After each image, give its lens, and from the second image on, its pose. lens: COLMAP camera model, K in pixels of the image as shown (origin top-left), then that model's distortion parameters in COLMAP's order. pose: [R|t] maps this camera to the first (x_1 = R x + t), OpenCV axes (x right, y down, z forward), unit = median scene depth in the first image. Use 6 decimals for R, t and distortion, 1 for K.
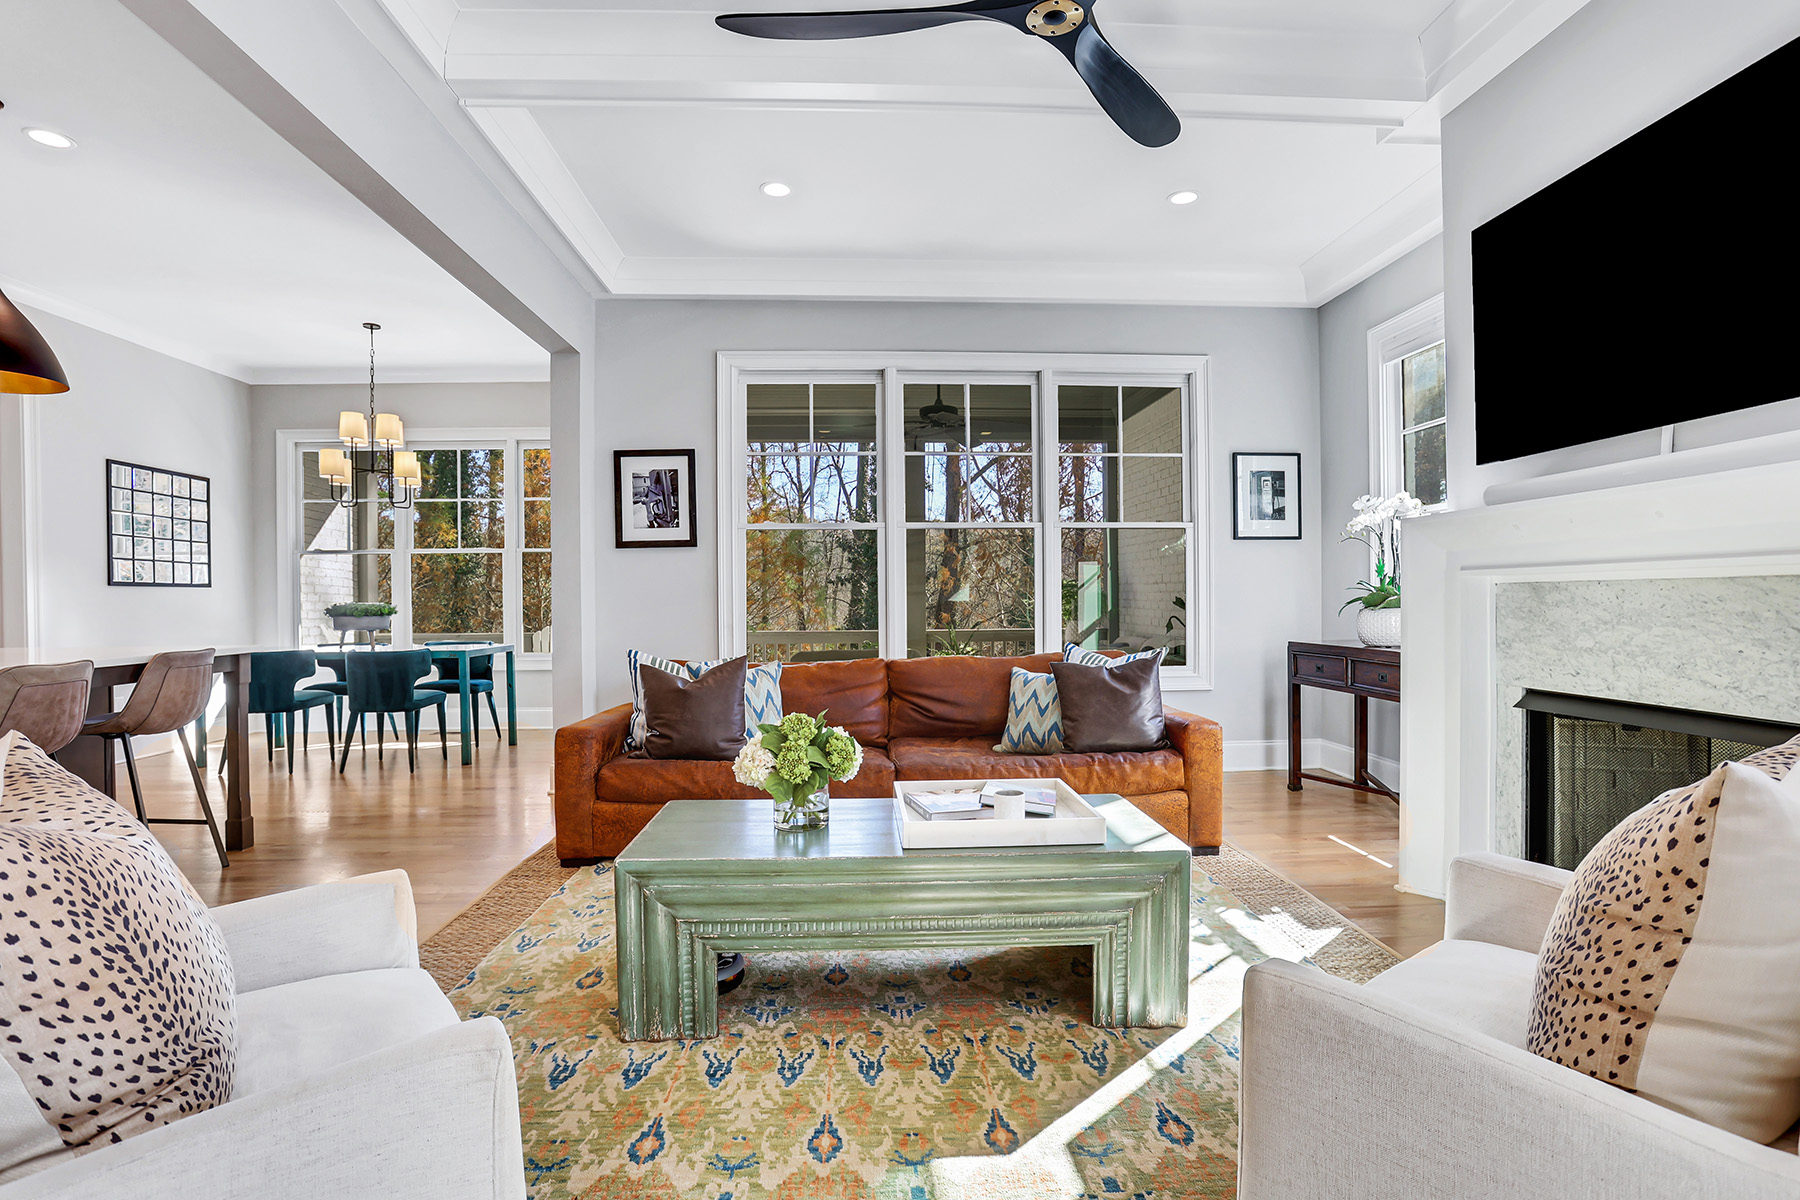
lens RADIAL K [[871.7, 0, 876.4], [0, 871.7, 601.4], [0, 0, 1]] dist [-0.026678, -0.000016]
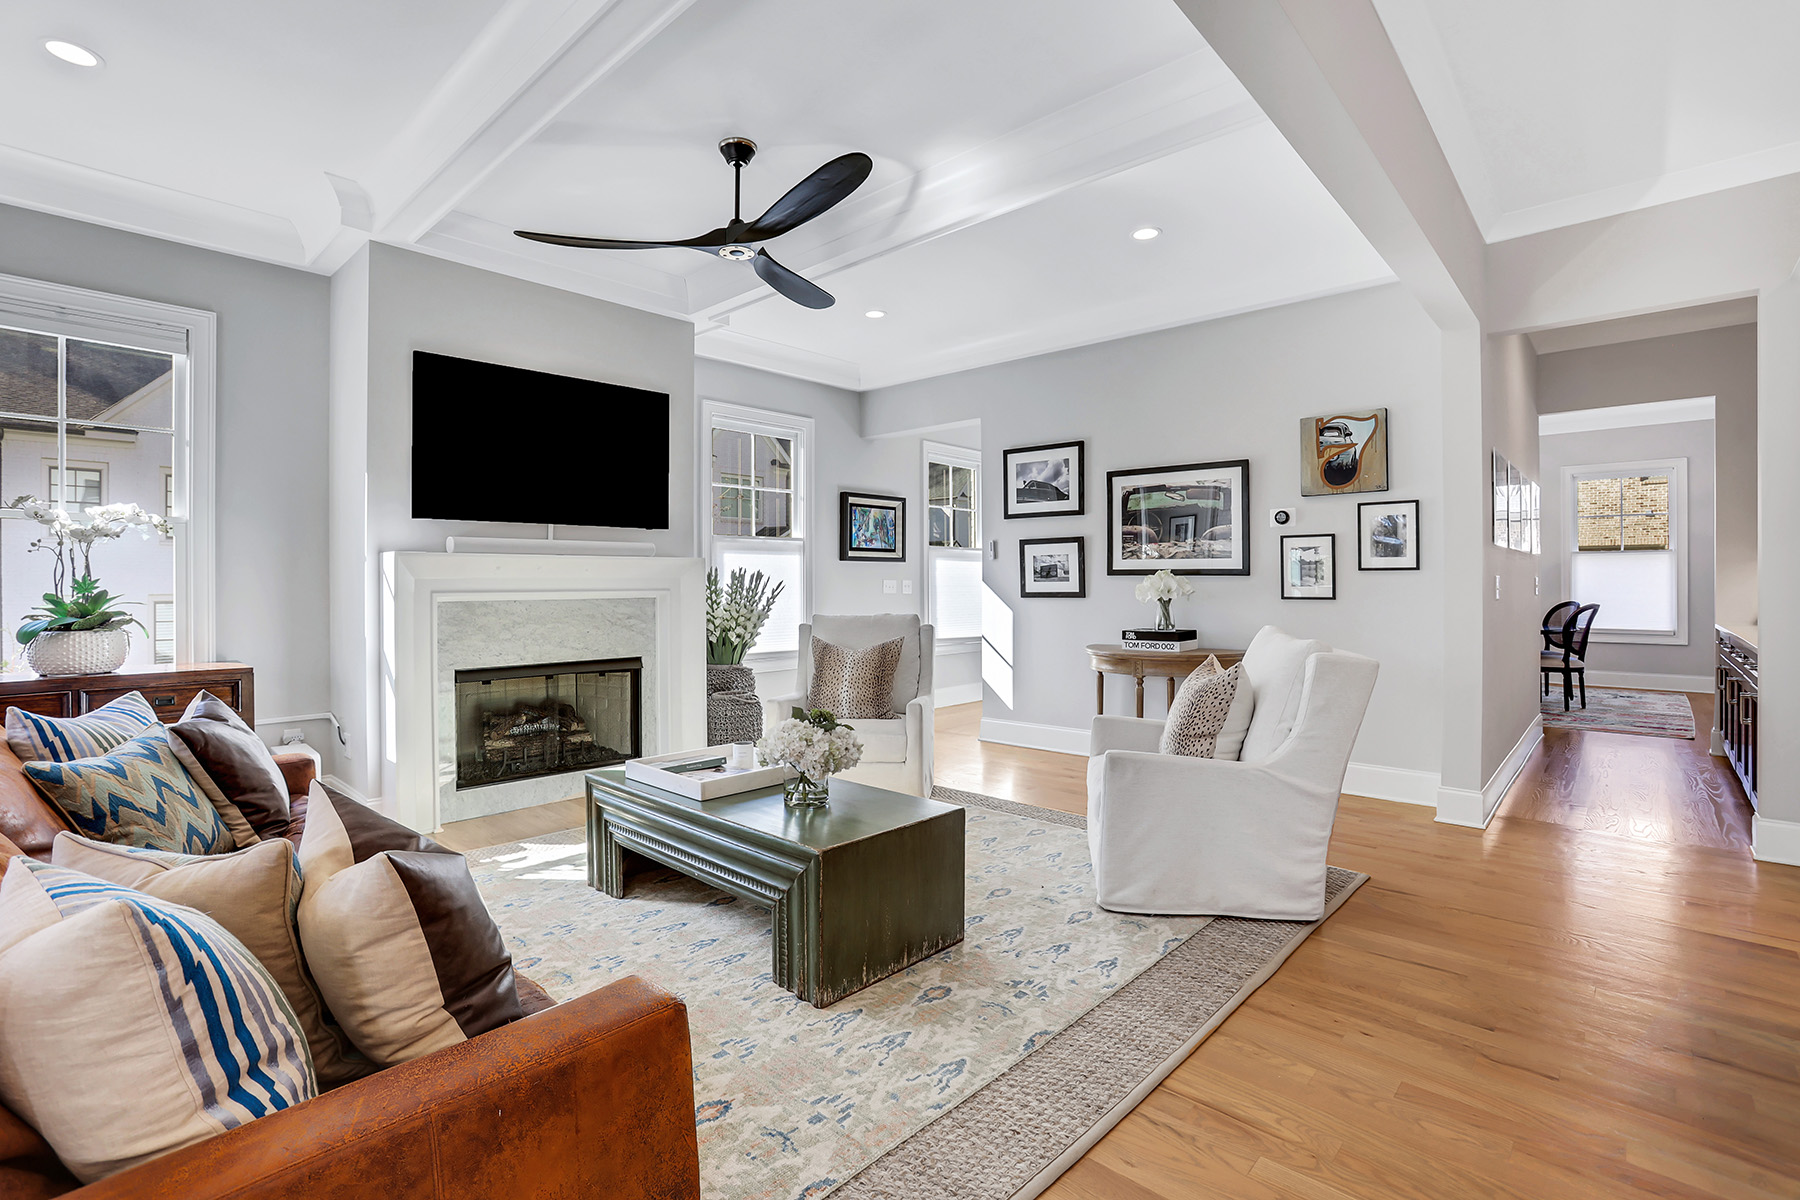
lens RADIAL K [[821.8, 0, 894.3], [0, 821.8, 590.0], [0, 0, 1]] dist [-0.035927, 0.010680]
pose [[-0.697561, 0.001929, 0.716522, -0.431838], [0.011407, 0.999900, 0.008414, -0.023665], [-0.716434, 0.014043, -0.697513, 0.740599]]
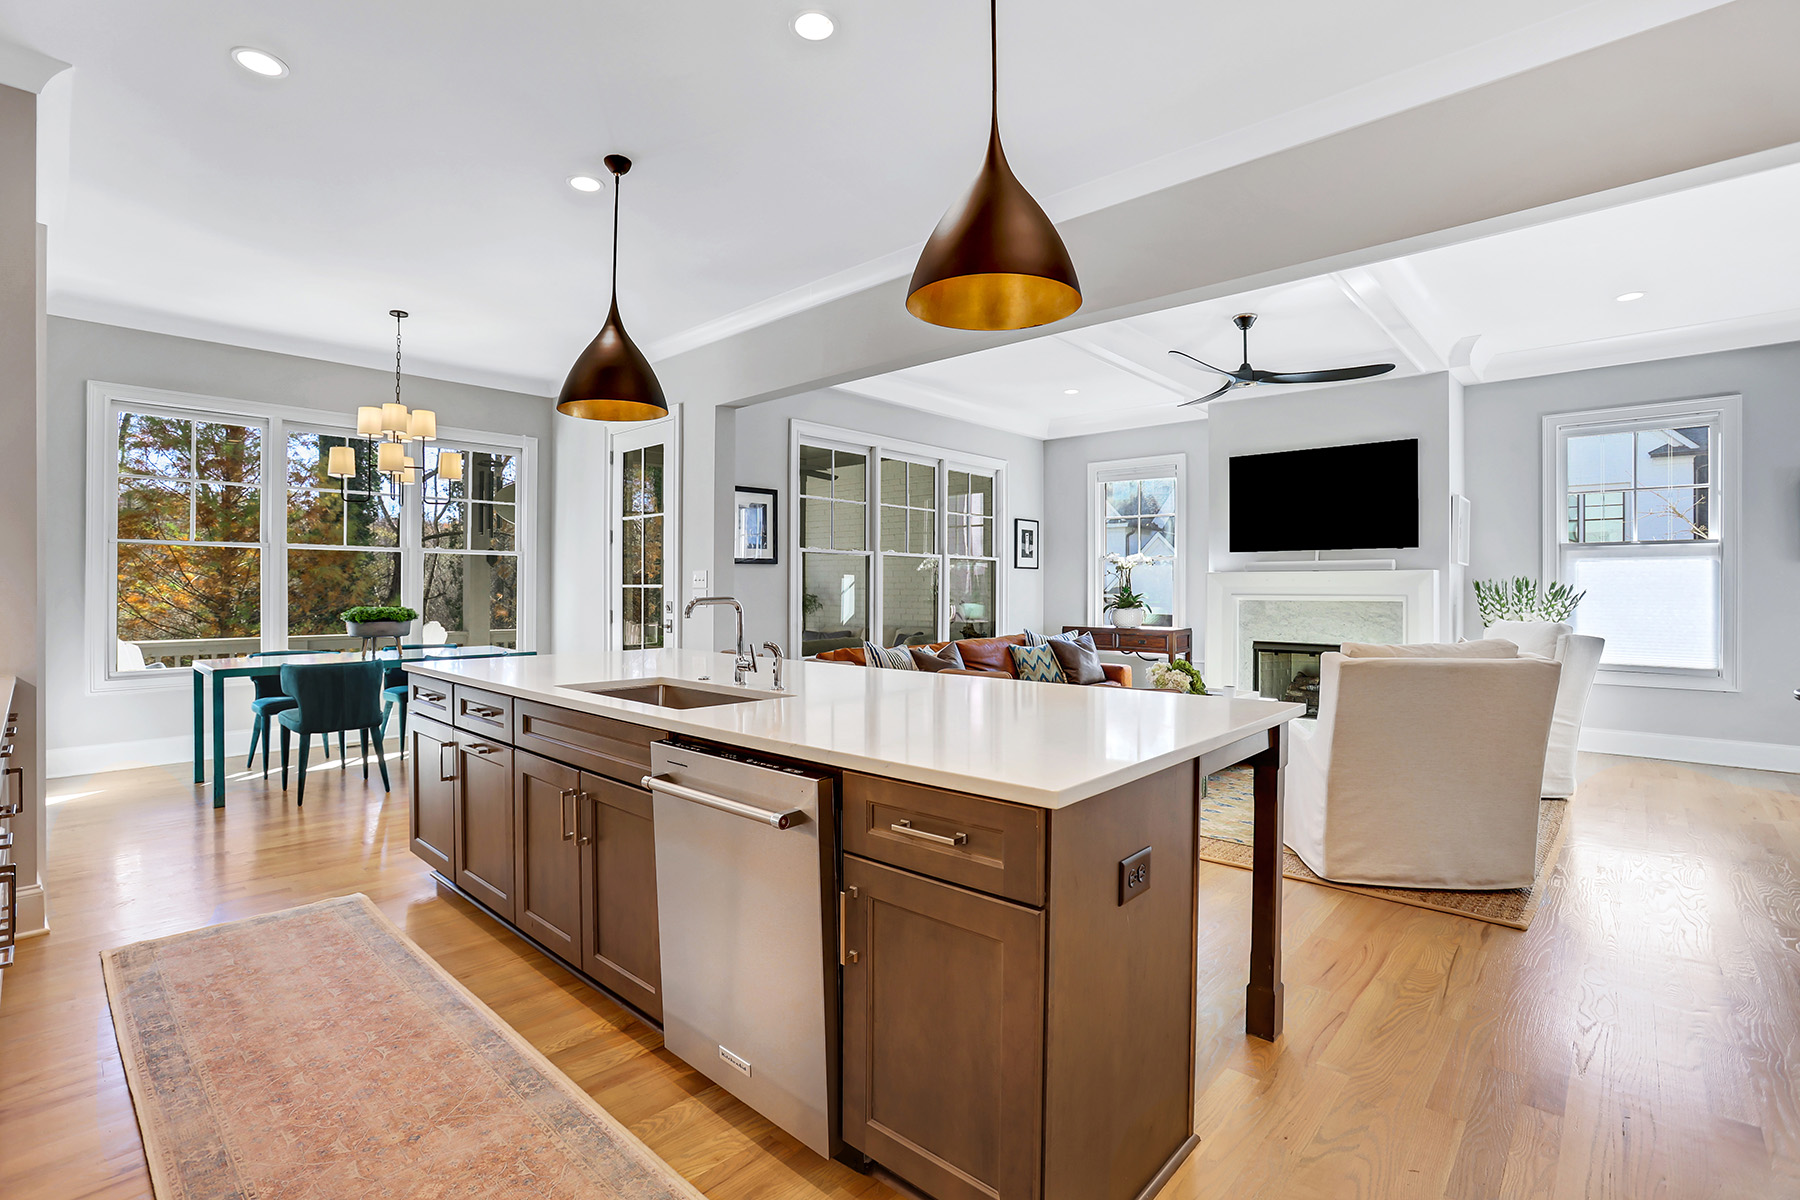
lens RADIAL K [[821.8, 0, 903.9], [0, 821.8, 588.6], [0, 0, 1]] dist [-0.035927, 0.010680]
pose [[0.715989, 0.011210, 0.698022, -0.894009], [-0.005625, 0.999931, -0.010288, -0.013675], [-0.698089, 0.003440, 0.716003, -0.020157]]
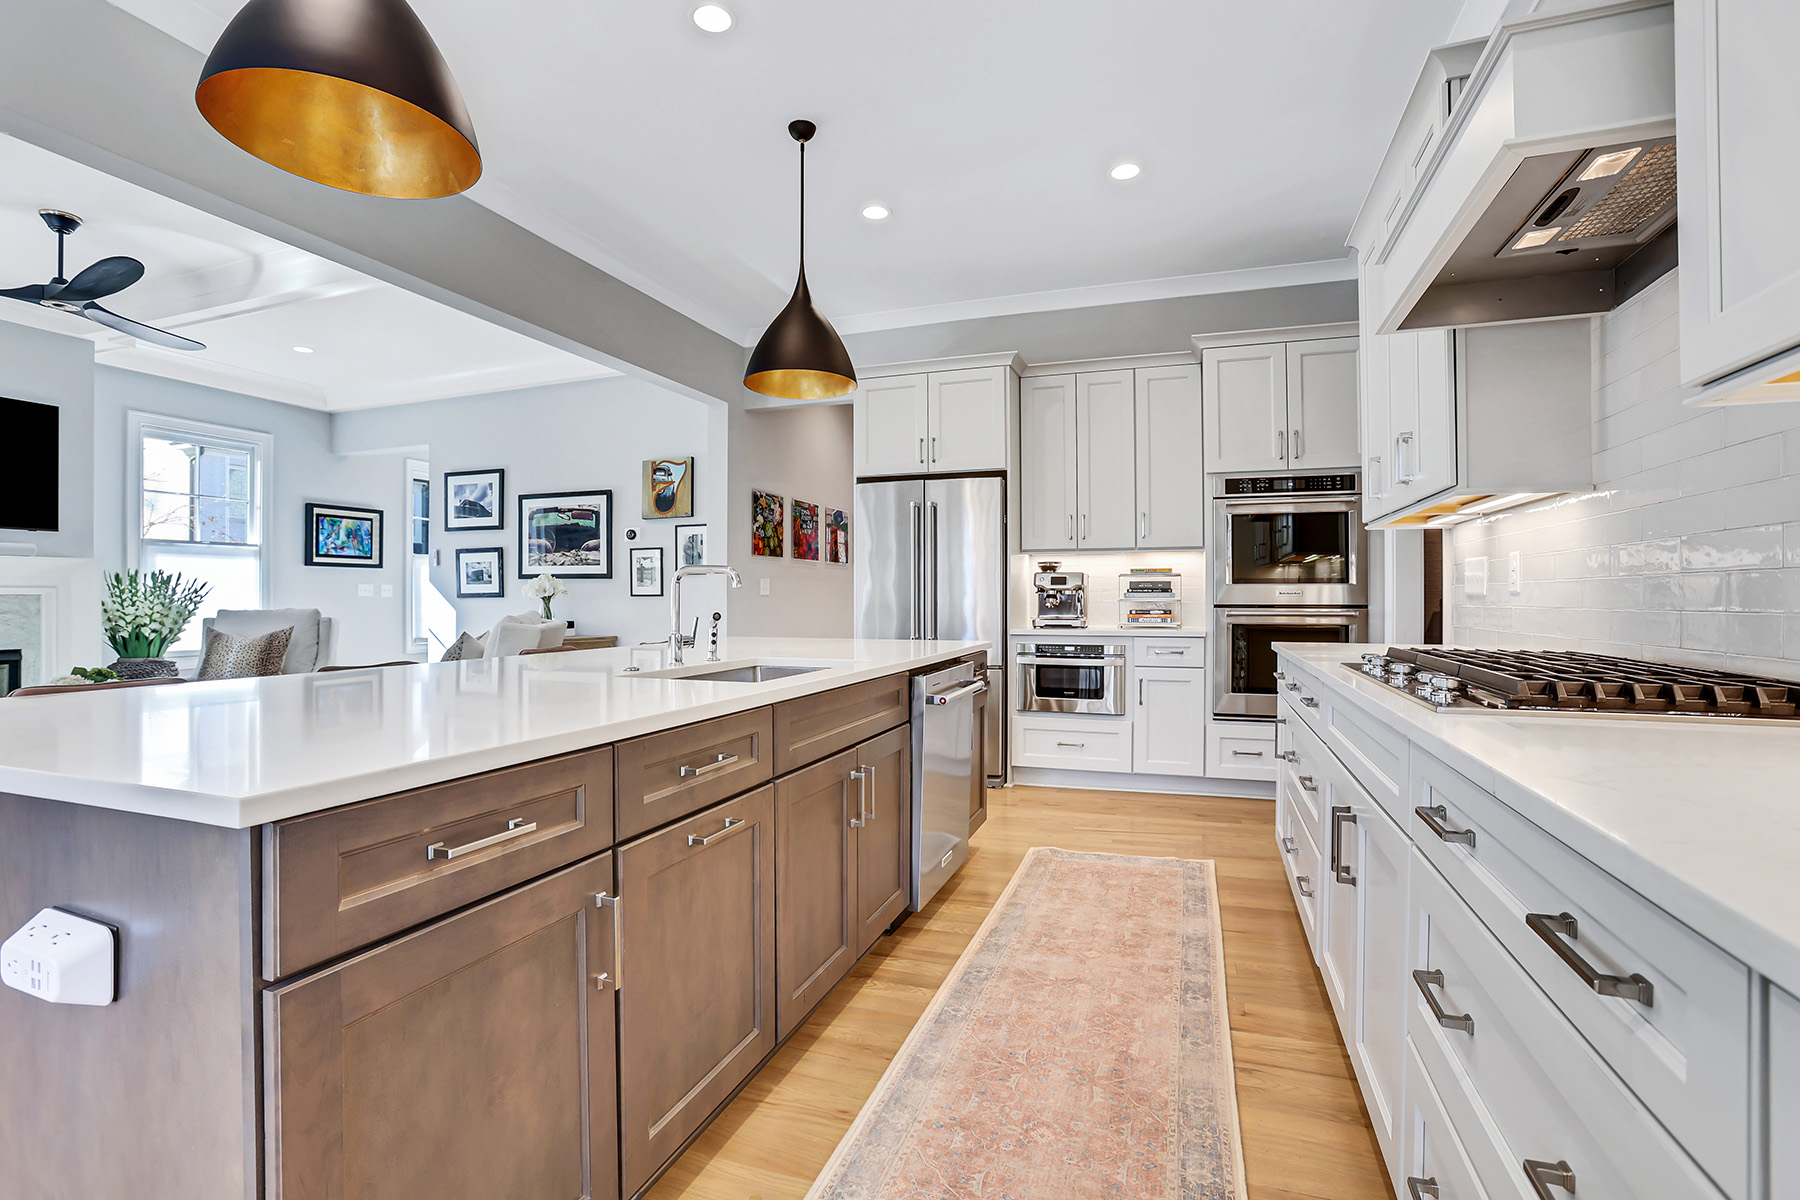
lens RADIAL K [[821.8, 0, 866.0], [0, 821.8, 595.1], [0, 0, 1]] dist [-0.035927, 0.010680]
pose [[-0.903934, 0.010857, 0.427534, -0.893396], [0.010852, 0.999938, -0.002448, 0.003028], [-0.427534, 0.002427, -0.903996, 0.741788]]
